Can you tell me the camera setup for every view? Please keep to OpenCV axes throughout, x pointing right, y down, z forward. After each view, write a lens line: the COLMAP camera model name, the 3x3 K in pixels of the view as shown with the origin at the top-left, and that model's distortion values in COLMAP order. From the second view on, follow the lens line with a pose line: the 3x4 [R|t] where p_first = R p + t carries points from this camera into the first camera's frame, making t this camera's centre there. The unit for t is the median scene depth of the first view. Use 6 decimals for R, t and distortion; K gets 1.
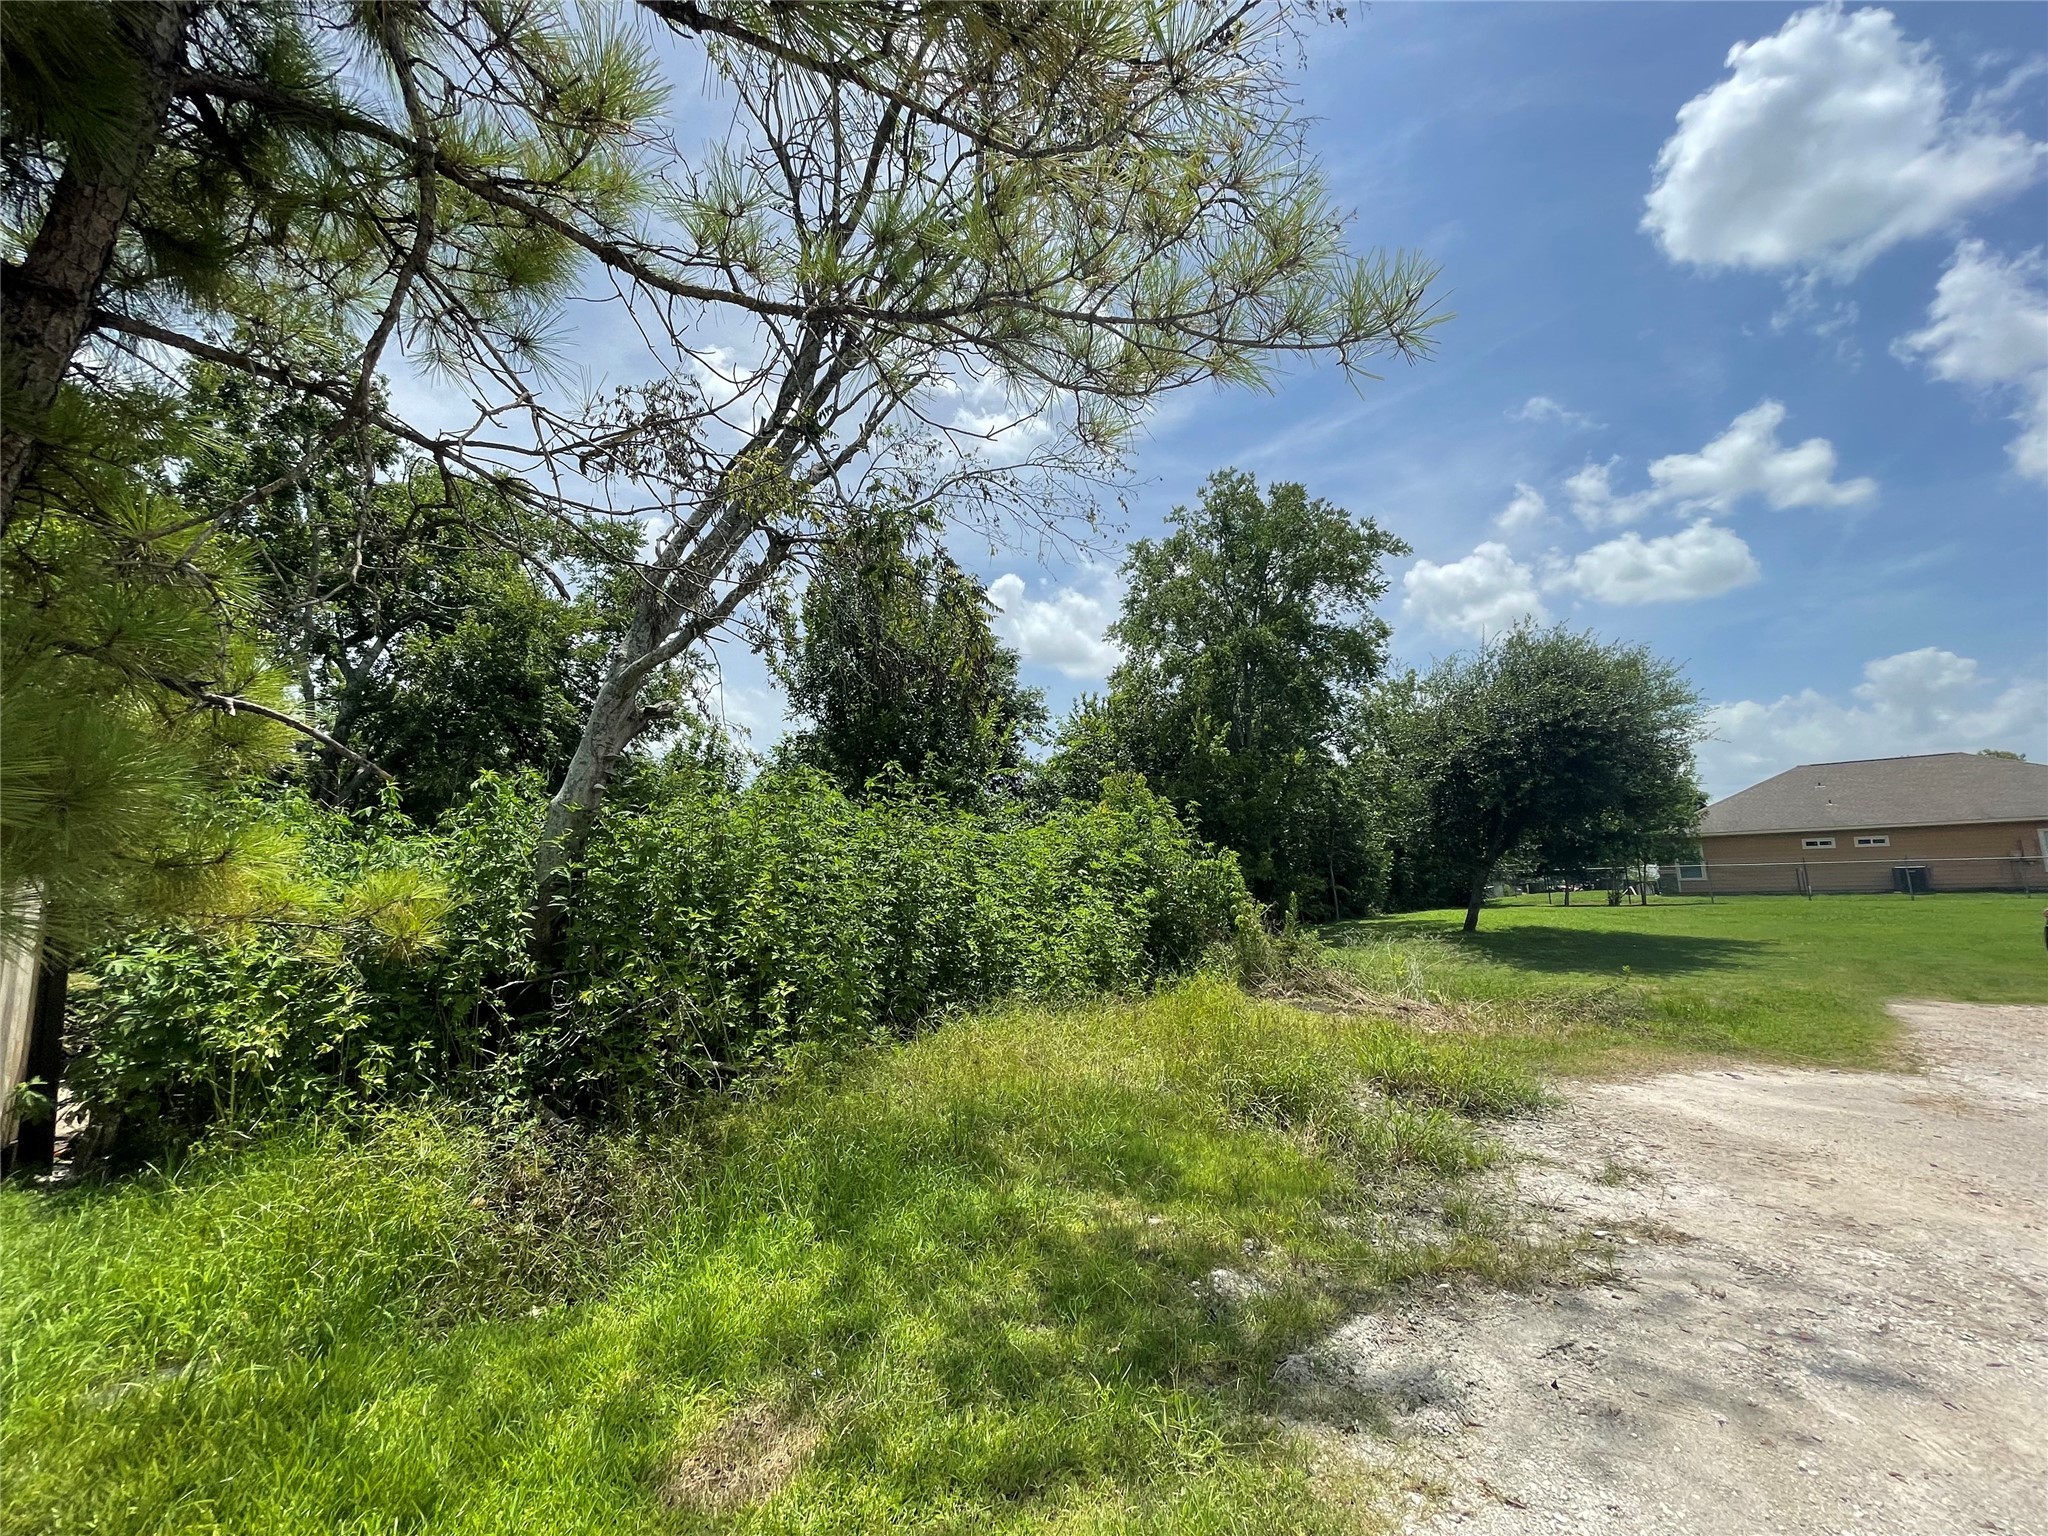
lens RADIAL K [[824.4, 0, 1023.8], [0, 824.4, 766.9], [0, 0, 1]] dist [-0.009102, 0.001282]
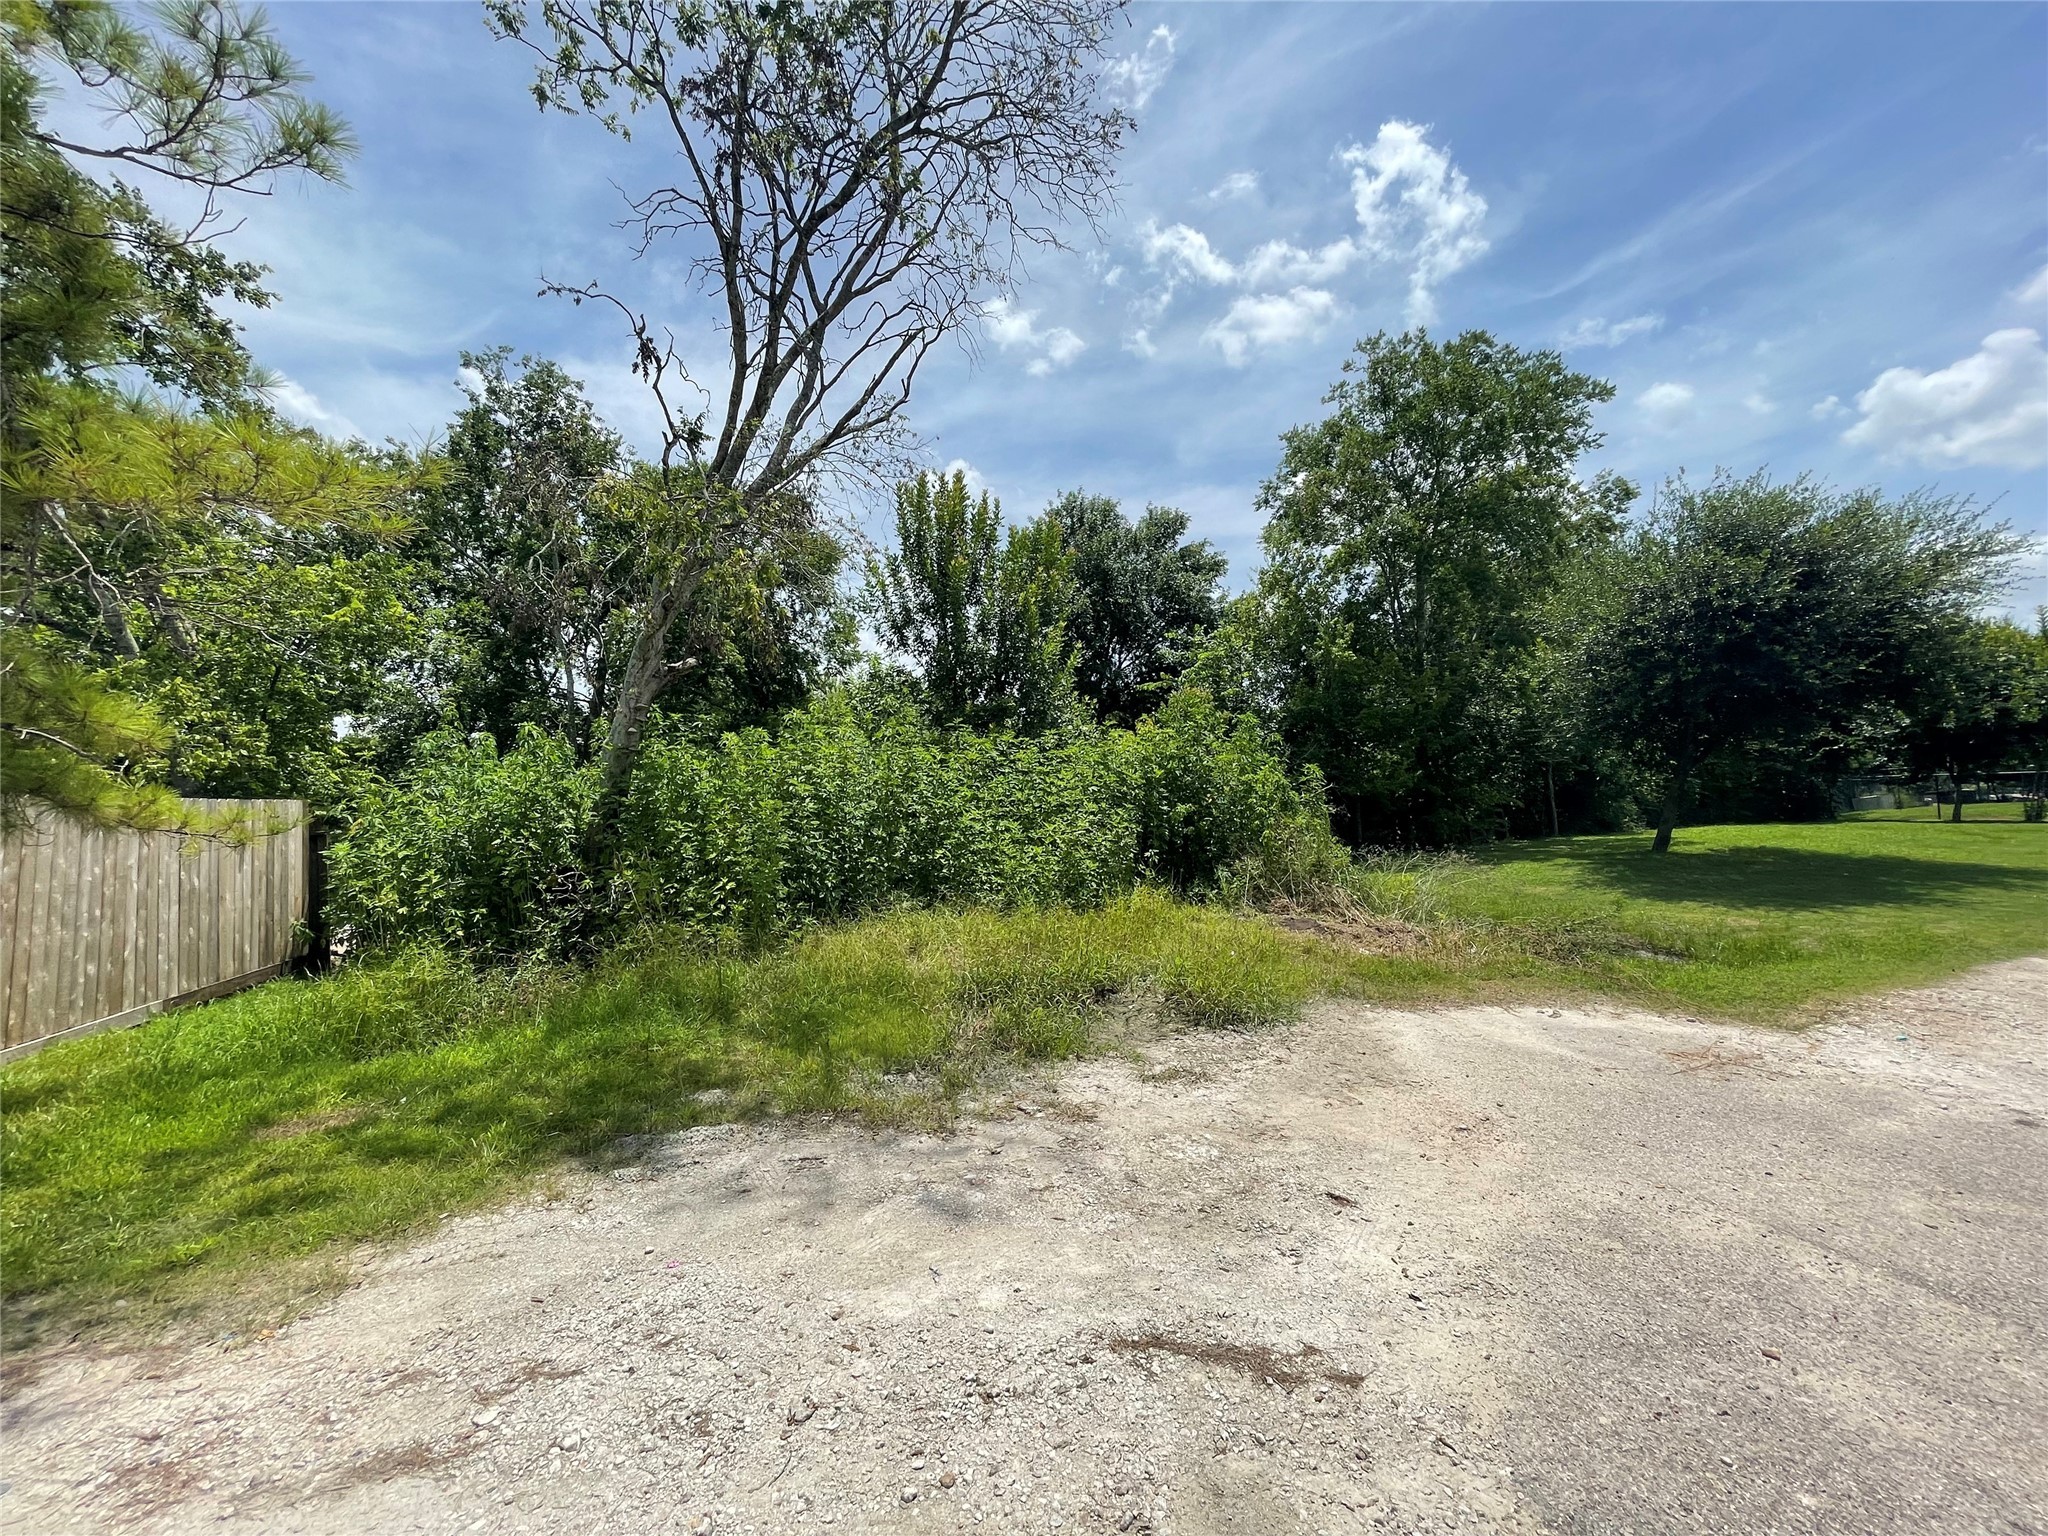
lens RADIAL K [[824.4, 0, 1025.9], [0, 824.4, 771.3], [0, 0, 1]] dist [-0.009102, 0.001282]
pose [[0.937001, -0.011908, -0.349123, 0.253985], [0.052082, 0.993011, 0.105910, -0.008109], [0.345422, -0.117420, 0.931073, -0.010475]]
